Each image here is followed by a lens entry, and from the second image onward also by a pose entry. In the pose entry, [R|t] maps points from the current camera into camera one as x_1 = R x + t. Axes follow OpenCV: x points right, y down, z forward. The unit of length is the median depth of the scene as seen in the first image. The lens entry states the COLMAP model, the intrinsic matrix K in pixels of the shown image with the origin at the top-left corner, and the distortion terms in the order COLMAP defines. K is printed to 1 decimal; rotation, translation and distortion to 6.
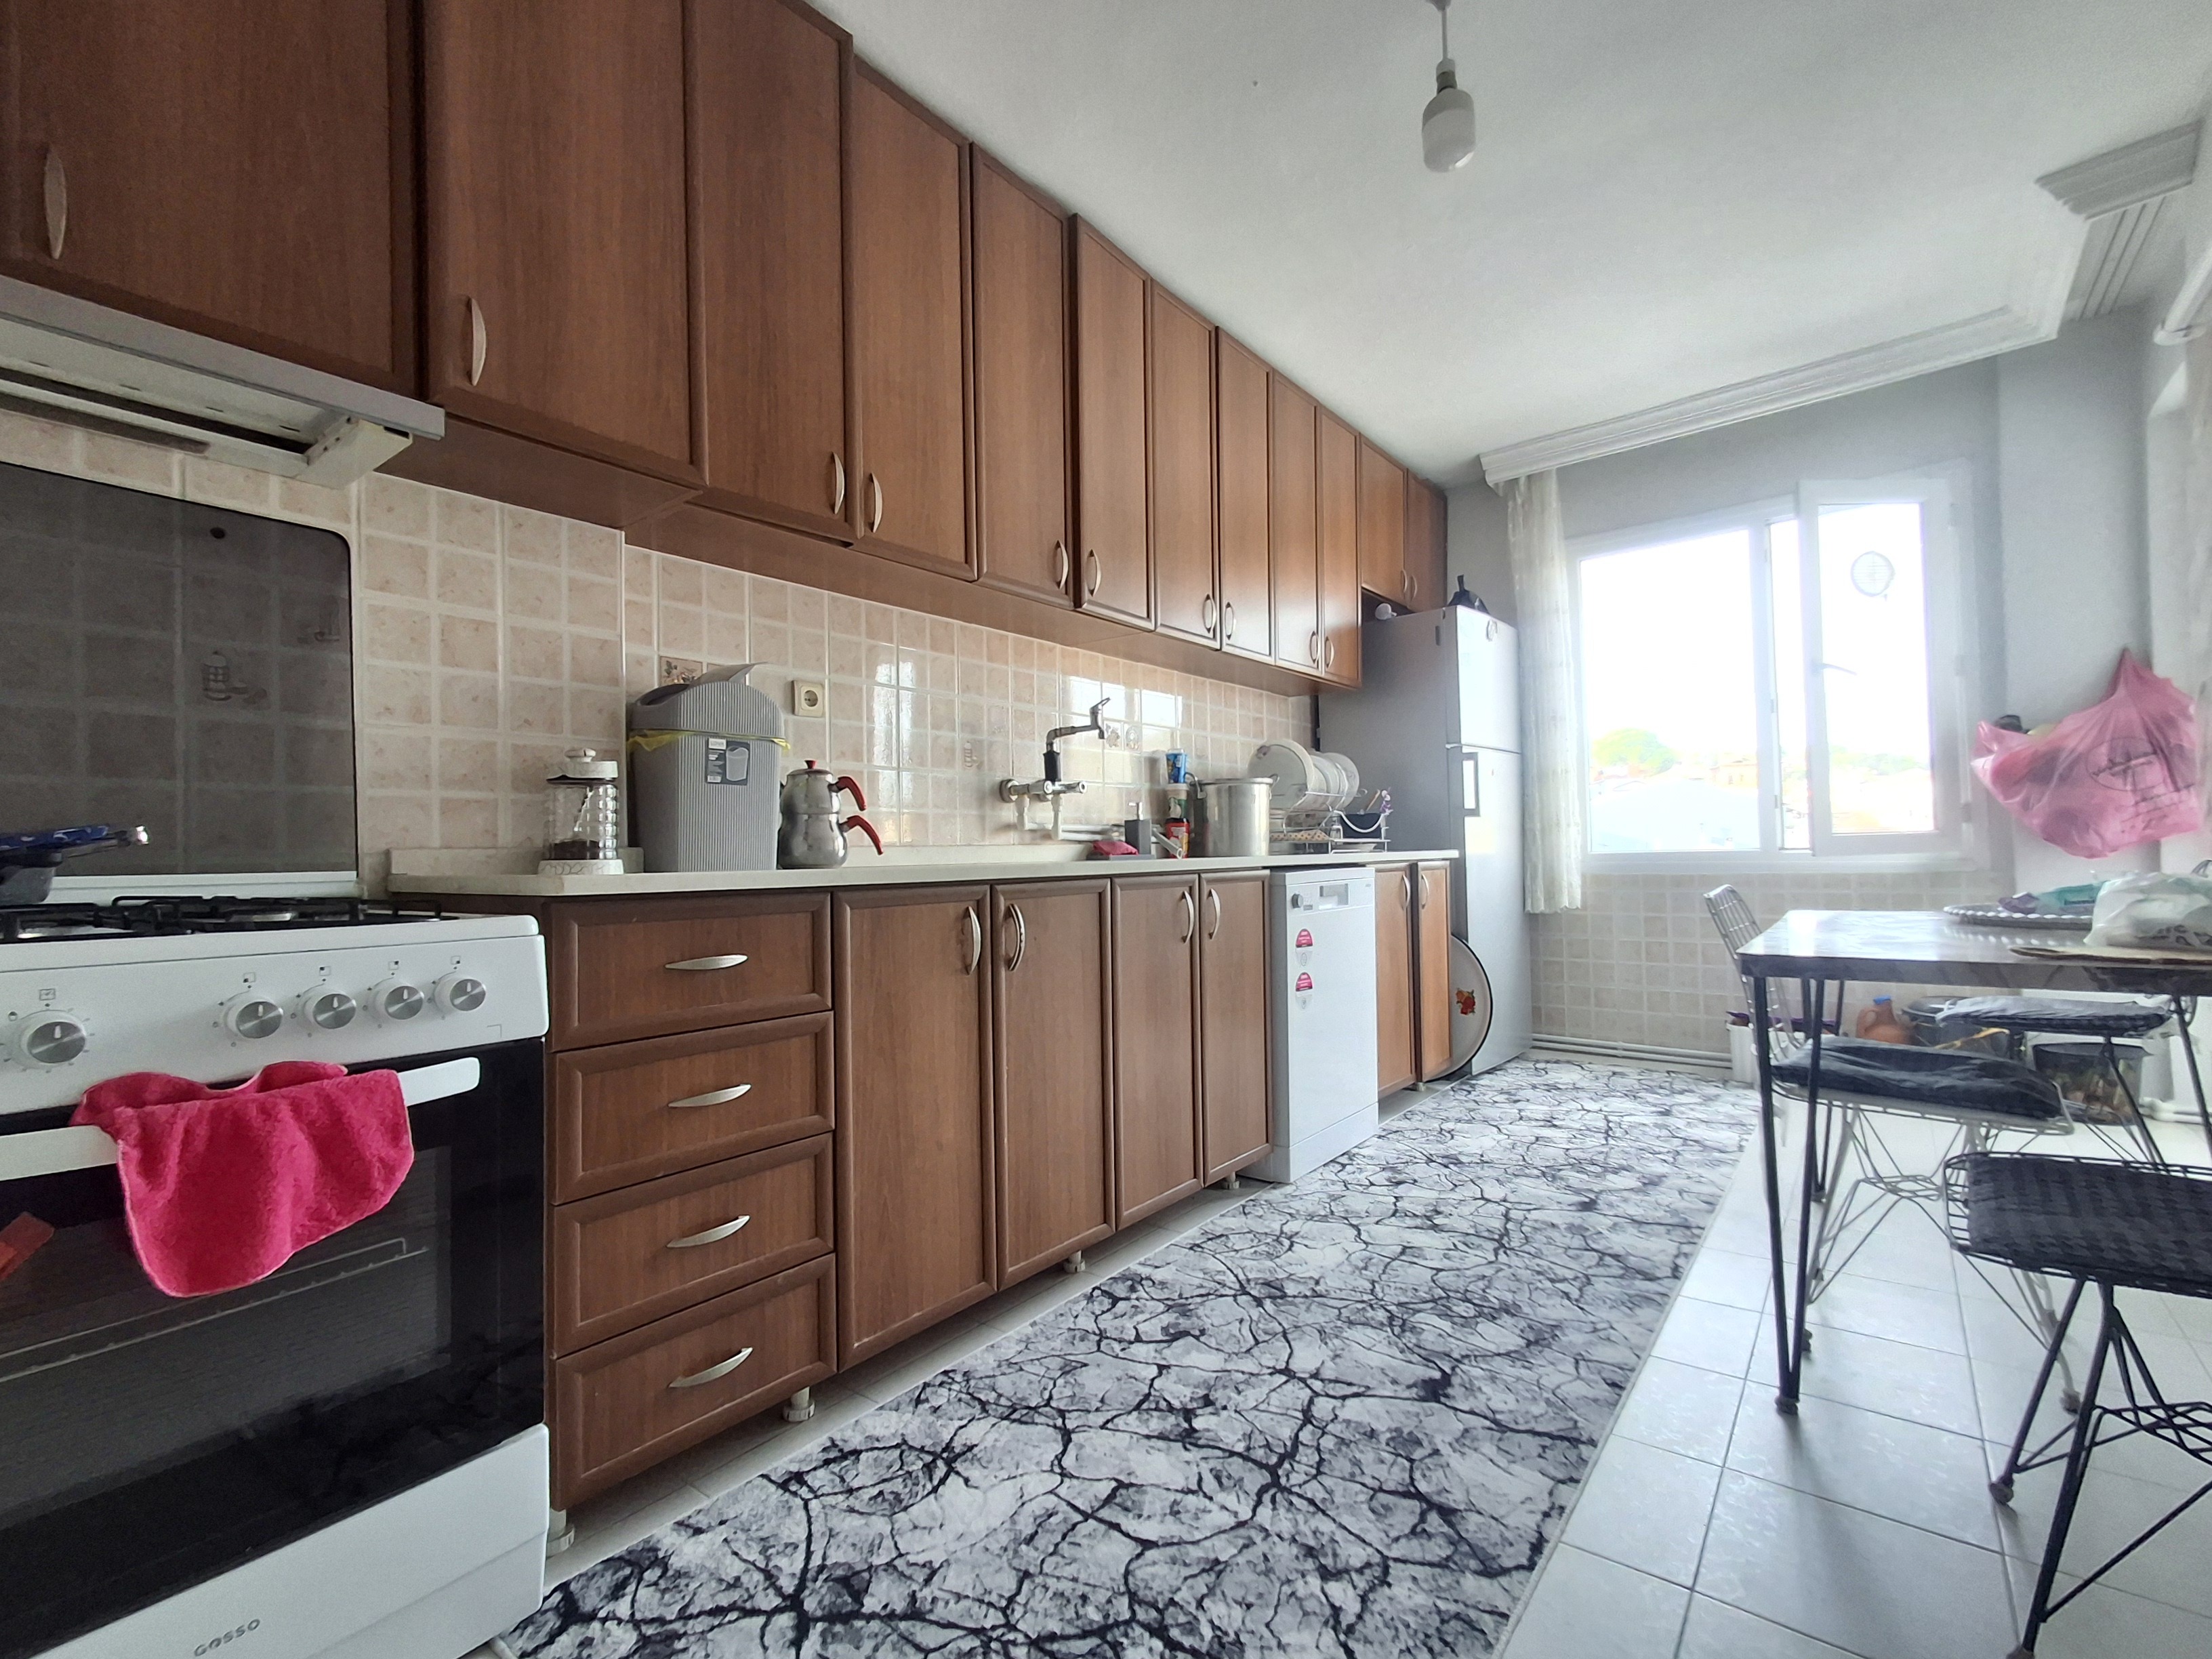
lens RADIAL K [[1003.7, 0, 1112.8], [0, 1003.7, 831.2], [0, 0, 1]] dist [0.008260, -0.004246]
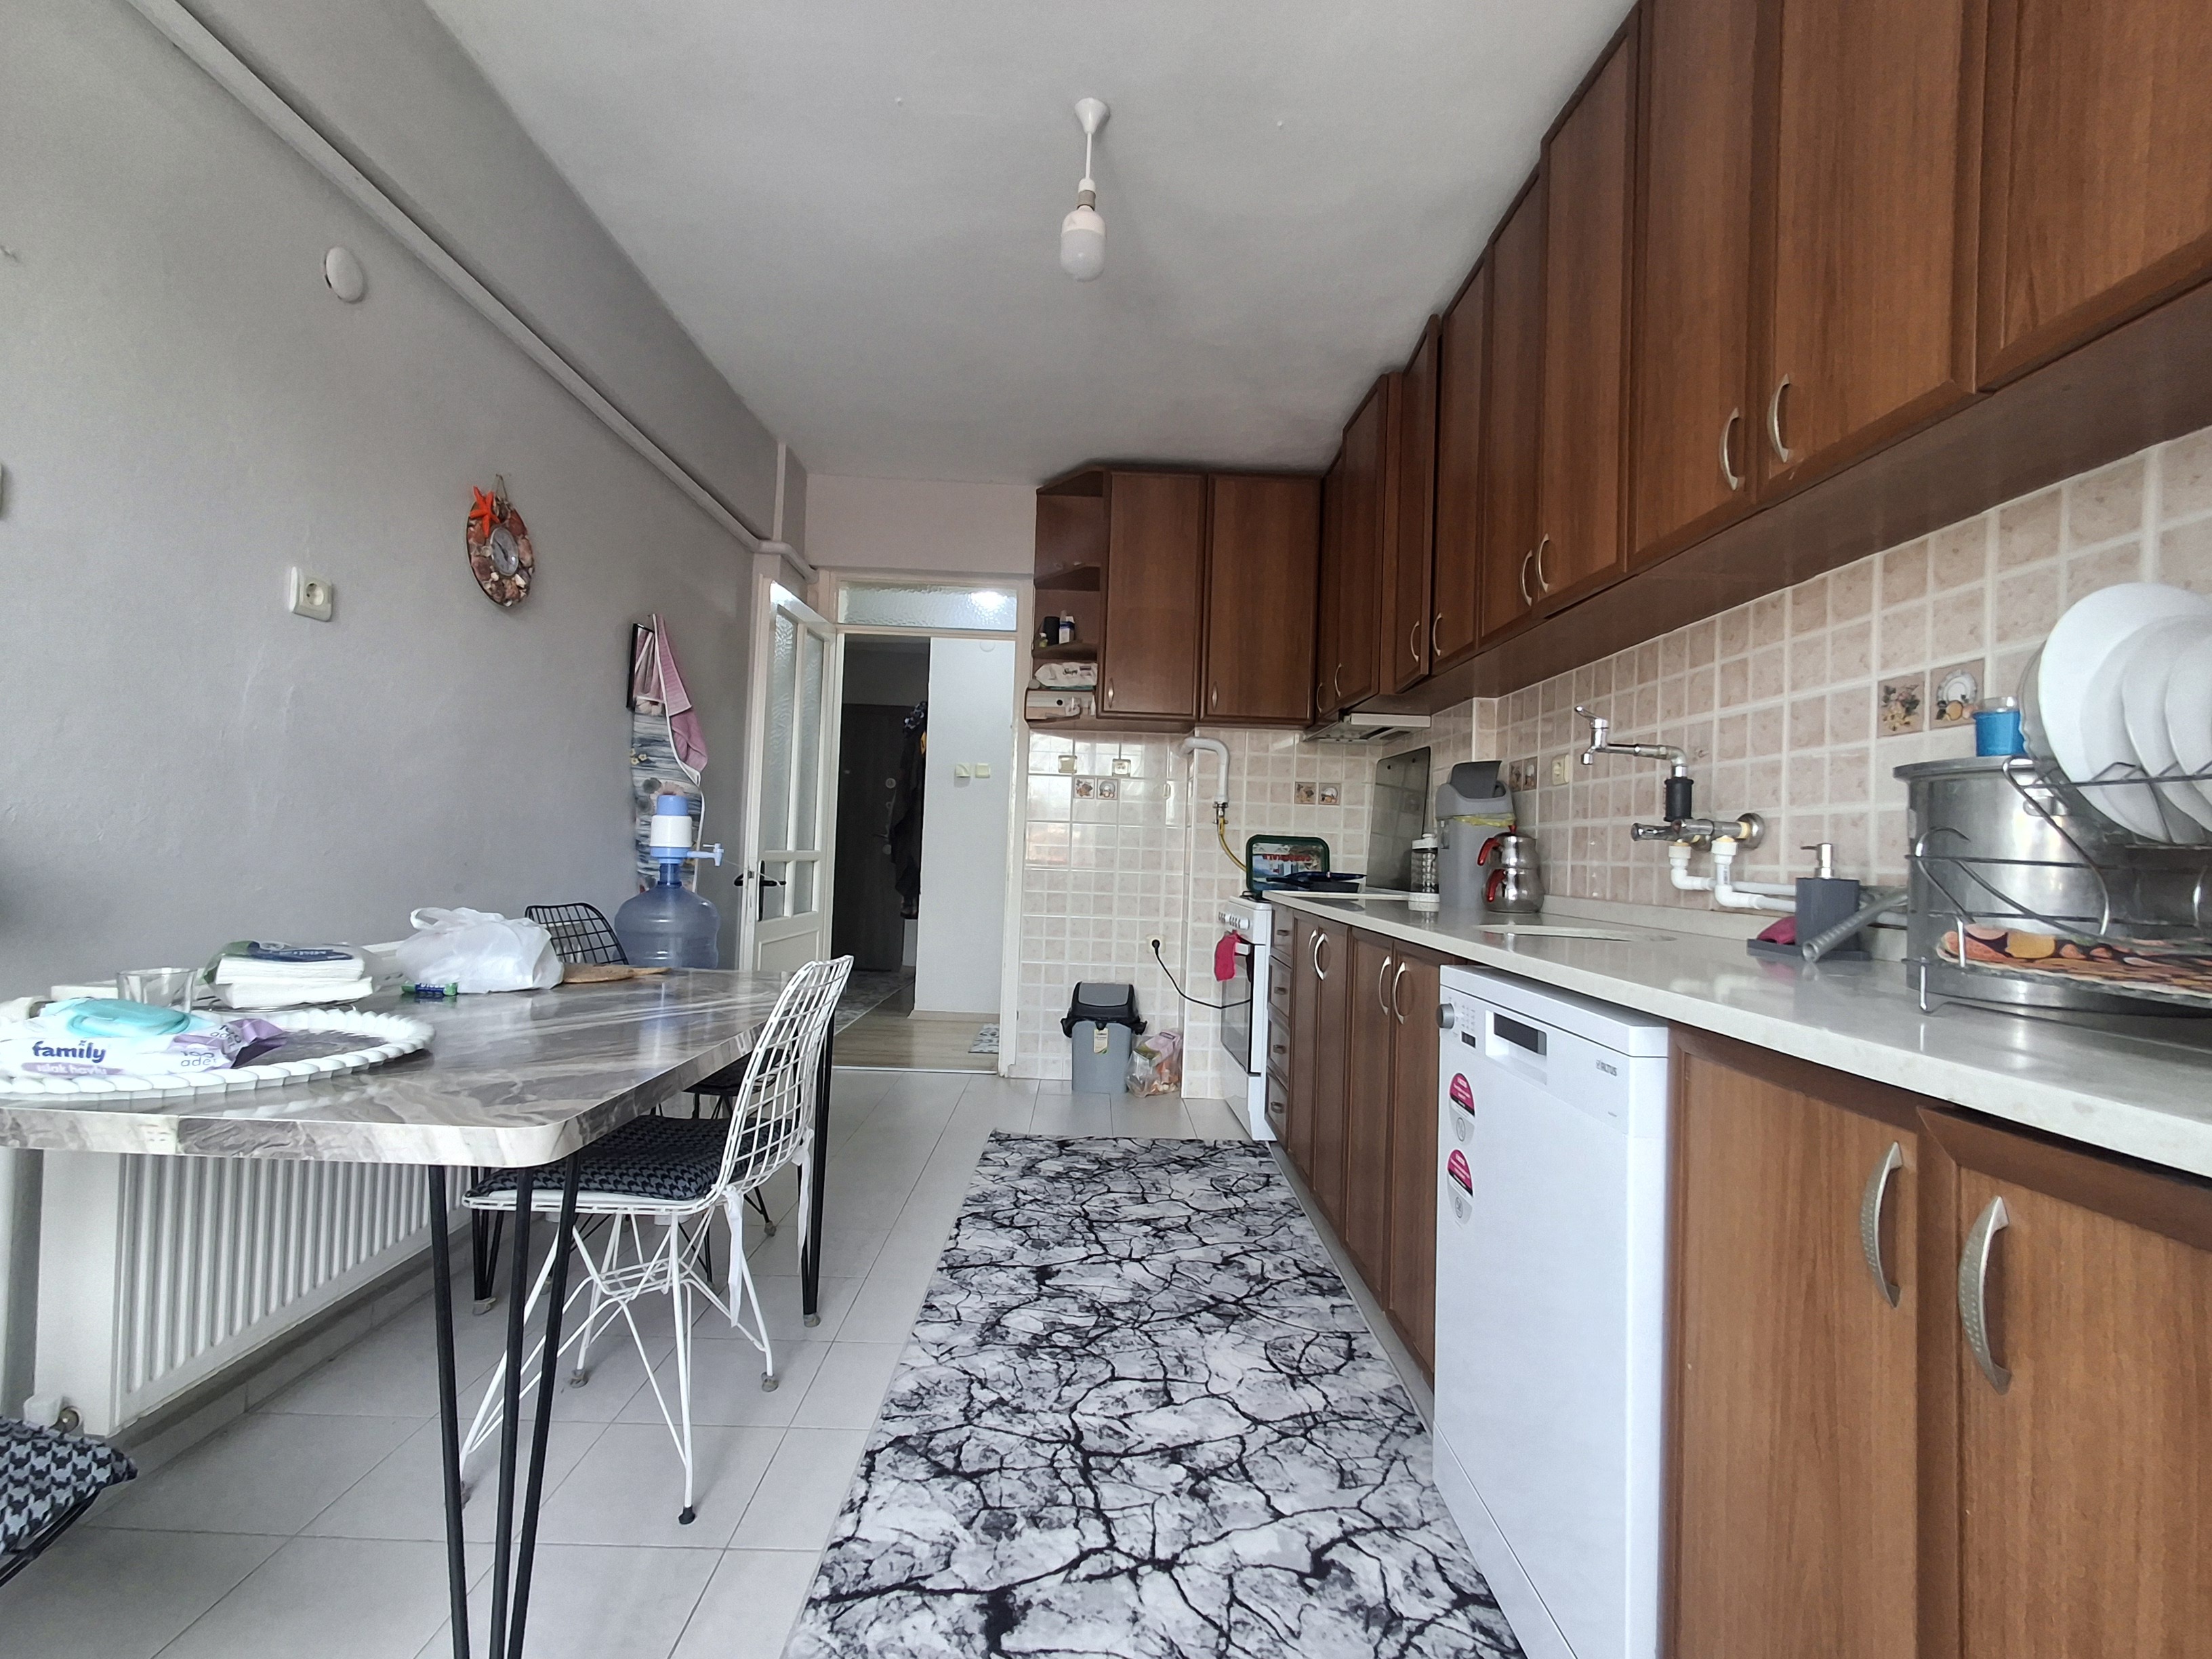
lens RADIAL K [[1003.7, 0, 1121.7], [0, 1003.7, 826.8], [0, 0, 1]] dist [0.008260, -0.004246]
pose [[-0.775347, -0.024030, -0.631078, 0.962289], [-0.006191, 0.999517, -0.030453, -0.029927], [0.631505, -0.019704, -0.775122, 1.833351]]
